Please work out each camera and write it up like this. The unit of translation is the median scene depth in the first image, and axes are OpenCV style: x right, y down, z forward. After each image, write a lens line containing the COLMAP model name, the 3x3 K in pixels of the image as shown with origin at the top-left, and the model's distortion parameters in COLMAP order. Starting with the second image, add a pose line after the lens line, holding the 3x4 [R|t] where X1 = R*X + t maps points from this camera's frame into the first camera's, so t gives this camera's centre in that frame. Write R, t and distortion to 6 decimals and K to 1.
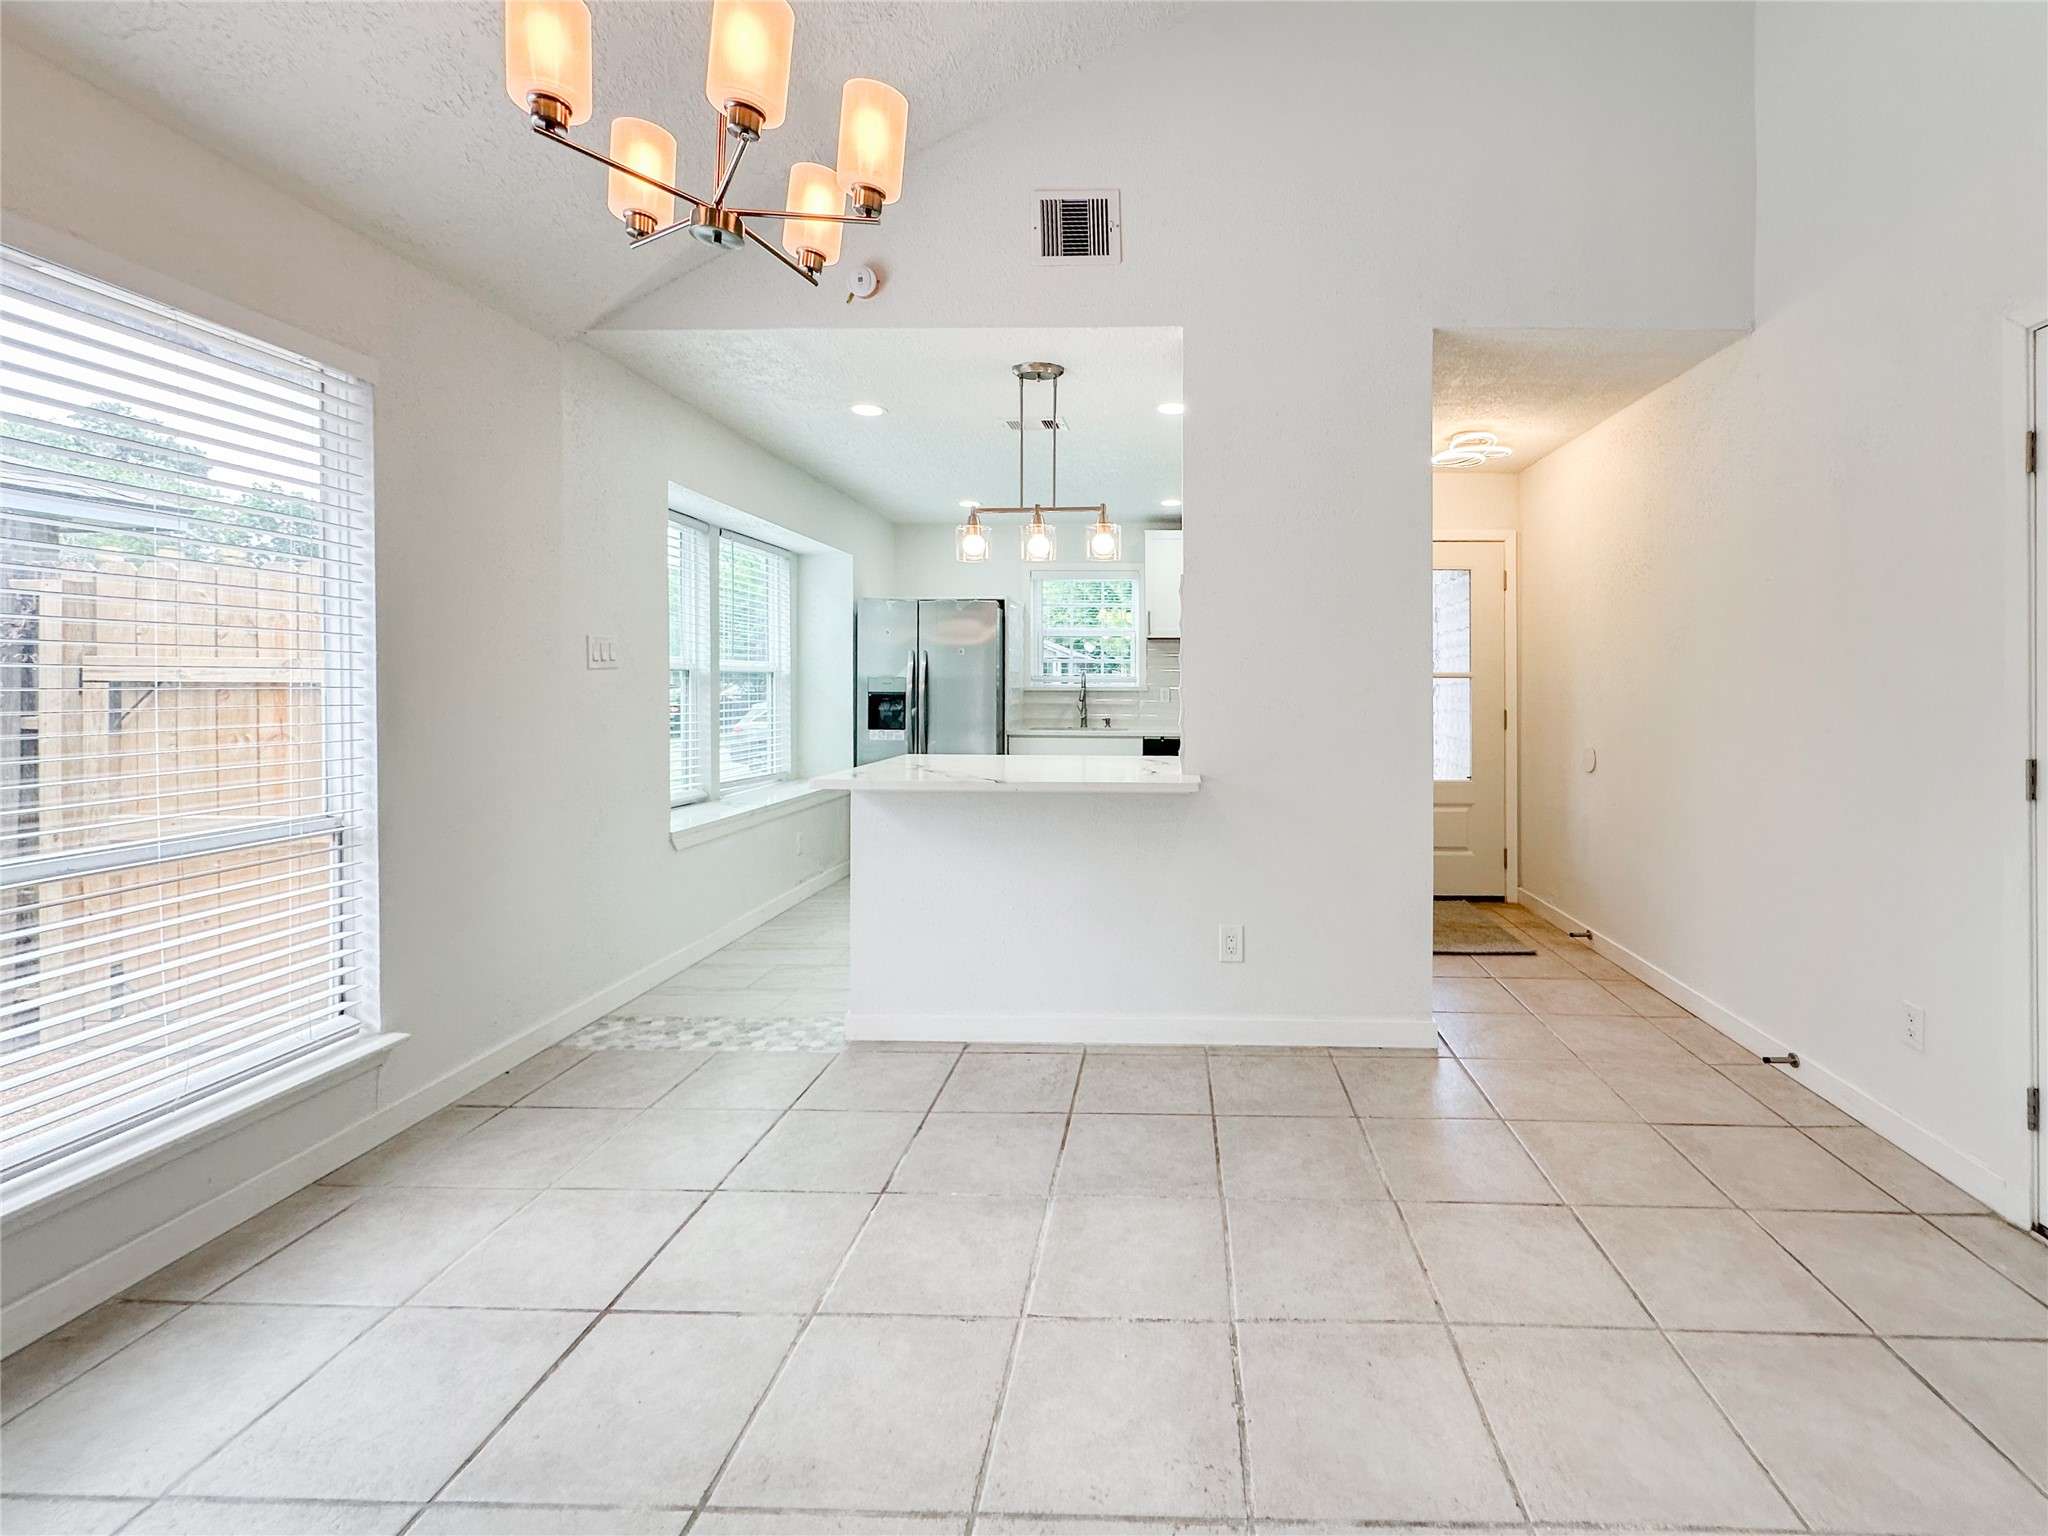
lens RADIAL K [[896.8, 0, 1153.6], [0, 896.8, 702.7], [0, 0, 1]] dist [0.002846, 0.000311]
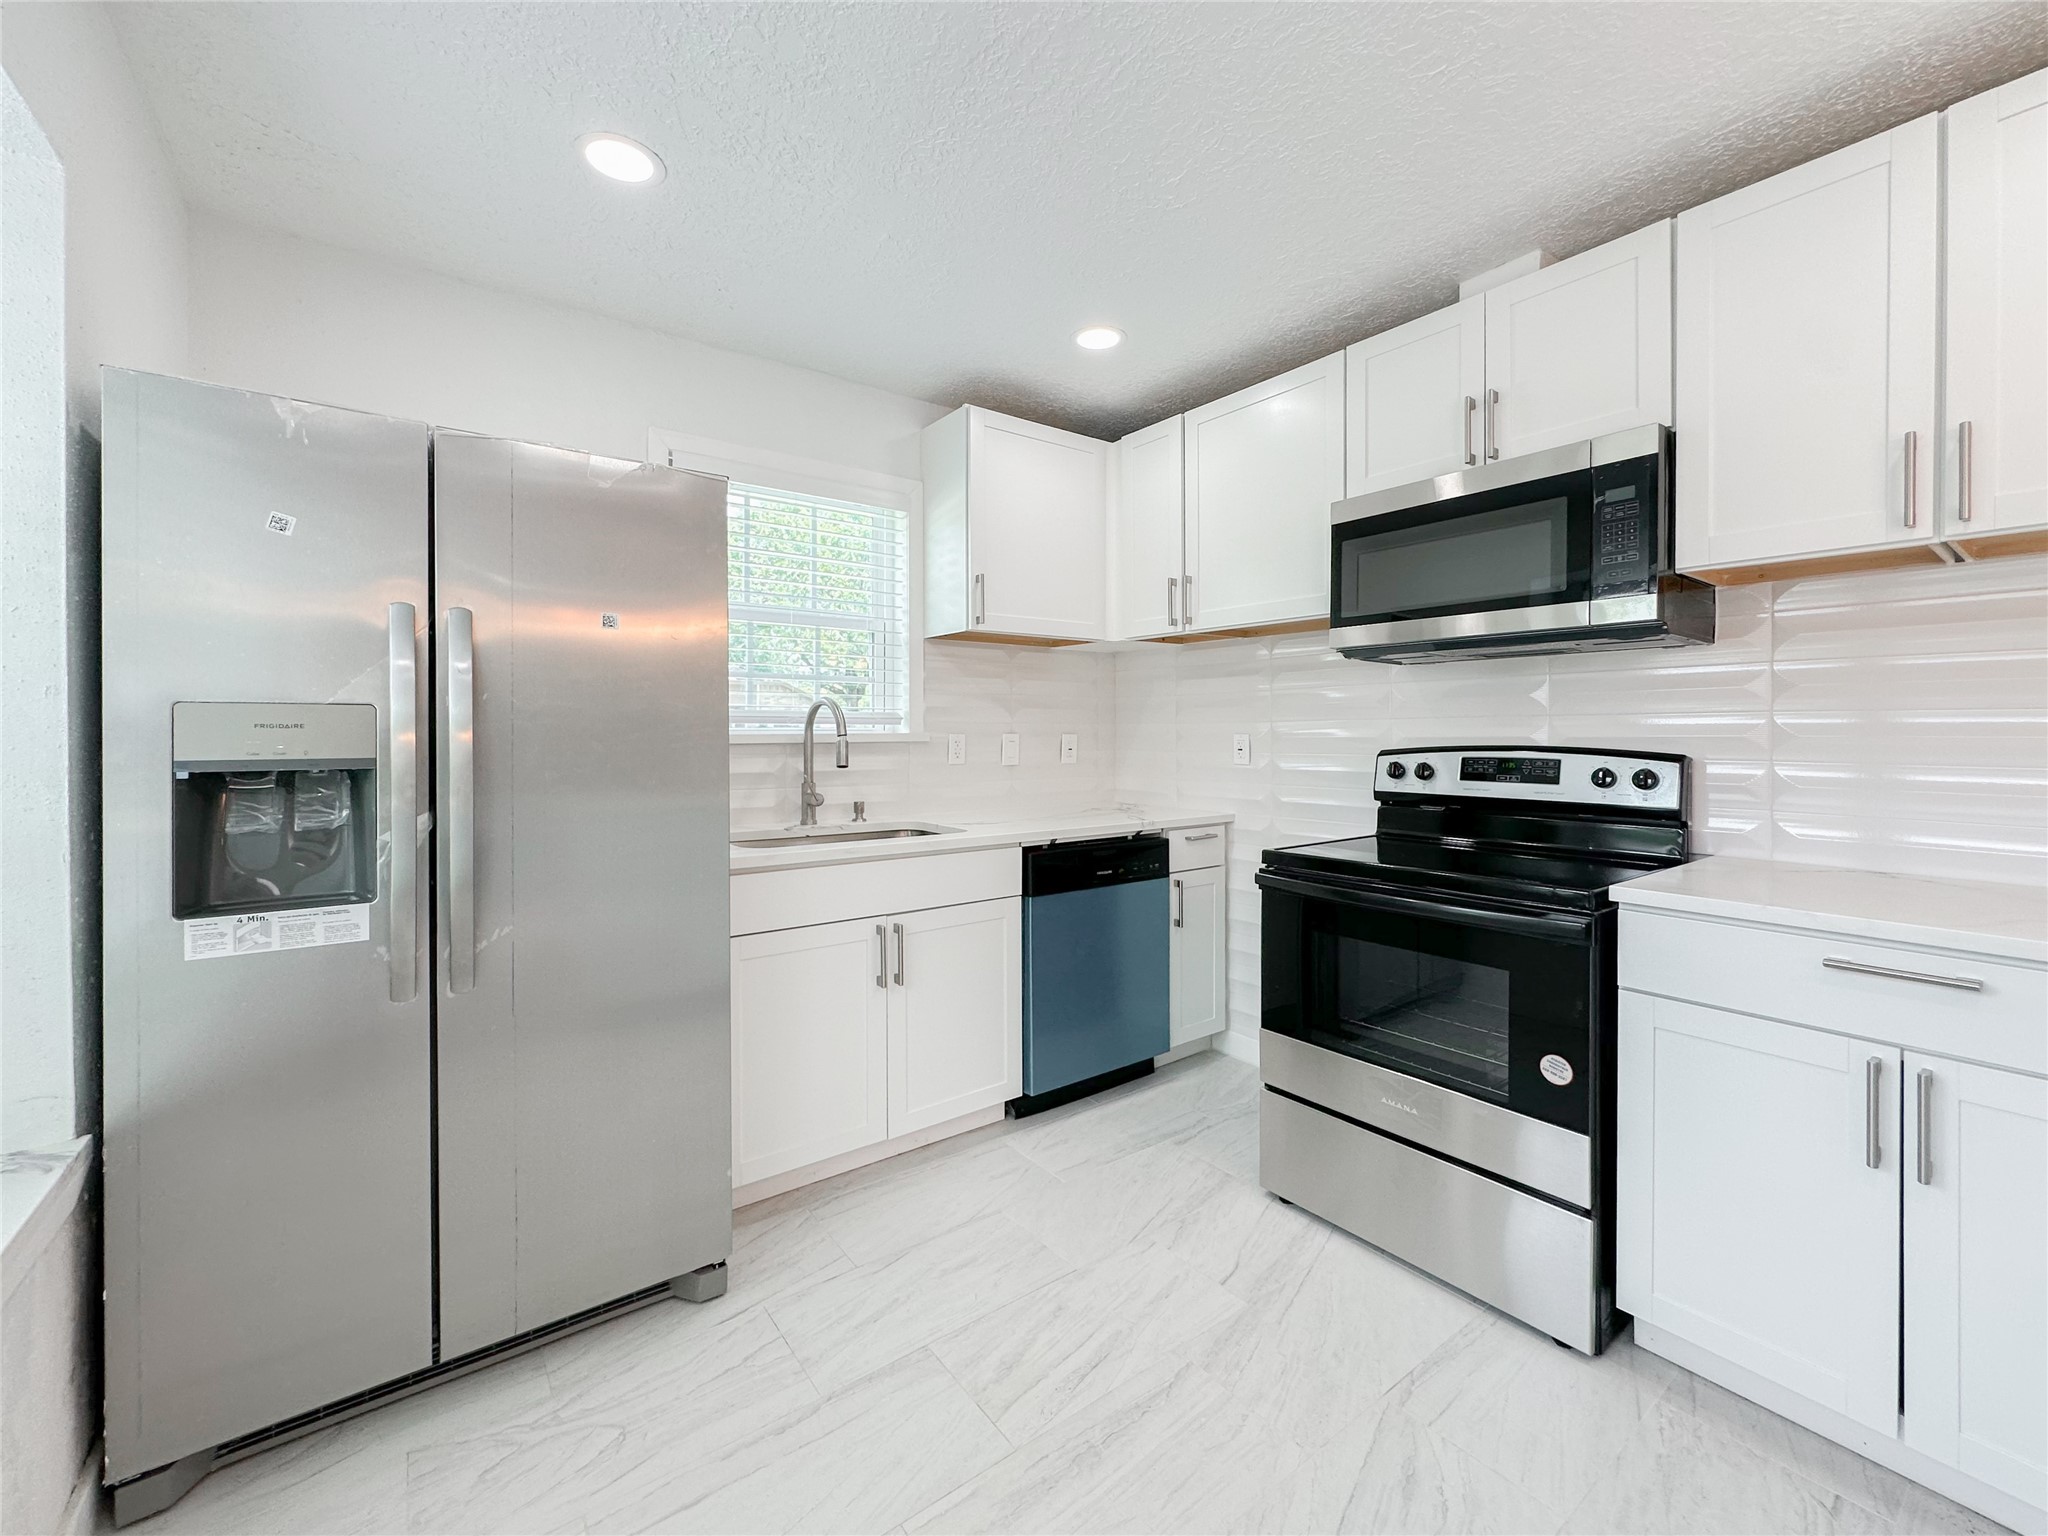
lens RADIAL K [[843.3, 0, 1077.0], [0, 843.3, 733.3], [0, 0, 1]] dist [-0.002030, 0.000328]
pose [[0.776562, -0.006543, 0.630007, -0.444653], [0.018151, 0.999763, -0.011990, -0.021346], [-0.629779, 0.020746, 0.776497, 1.097077]]
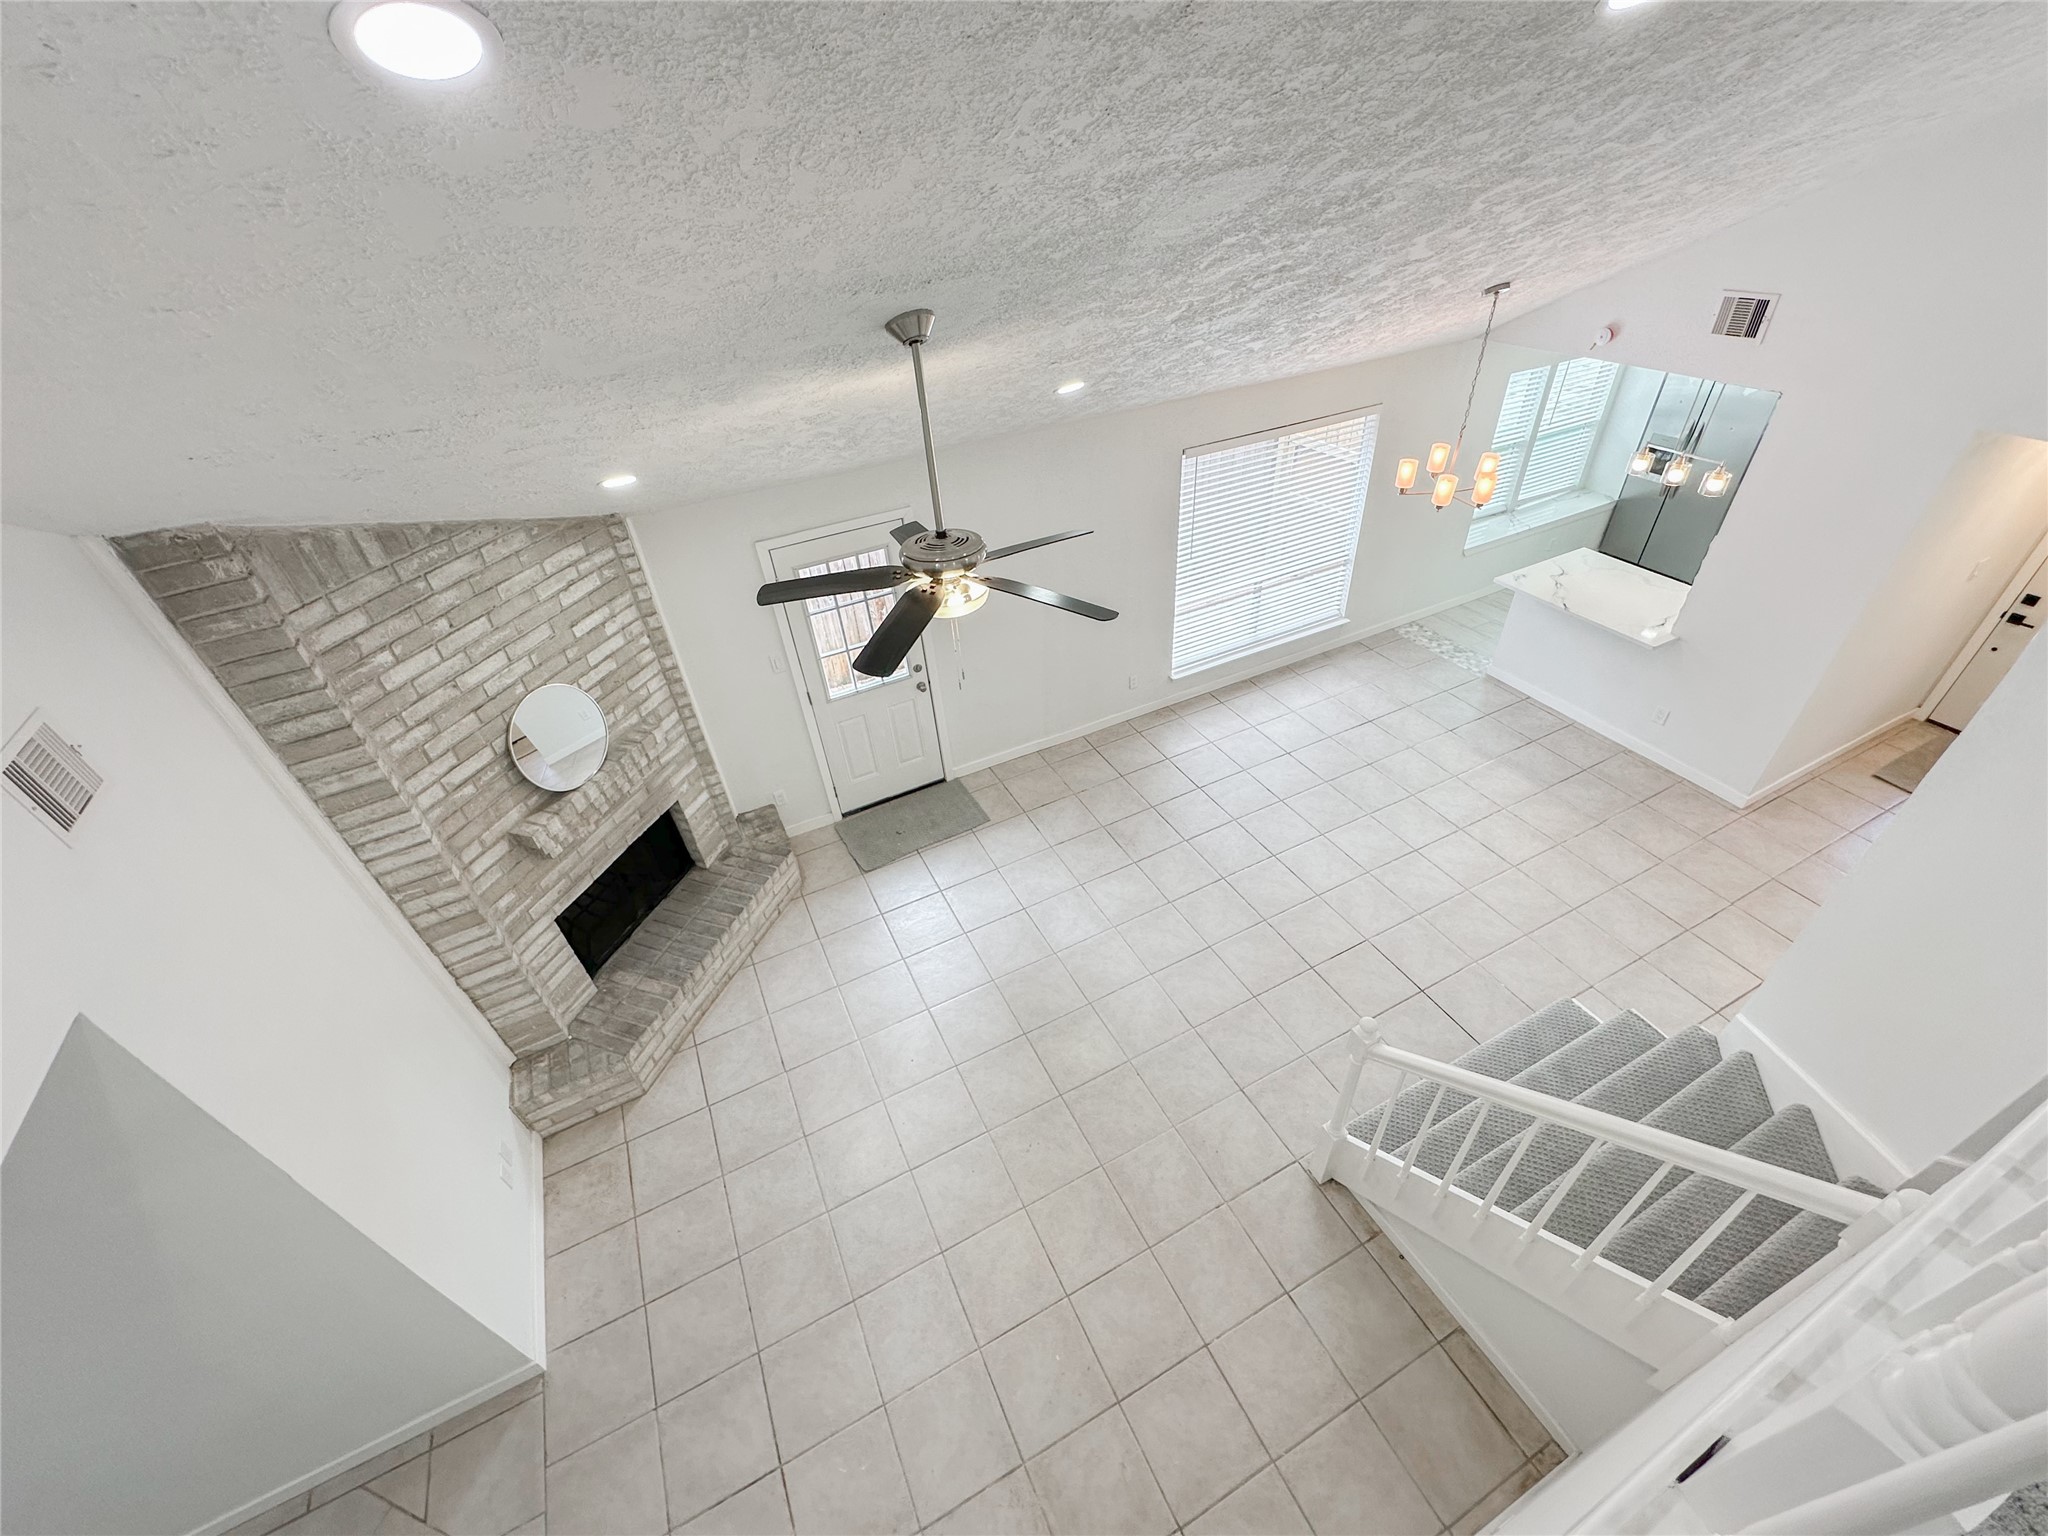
lens RADIAL K [[843.3, 0, 1038.5], [0, 843.3, 781.6], [0, 0, 1]] dist [-0.002030, 0.000328]
pose [[0.485388, 0.523638, -0.700144, 0.711014], [0.036654, 0.787914, 0.614693, -0.727513], [0.873530, -0.324028, 0.363251, -0.856214]]
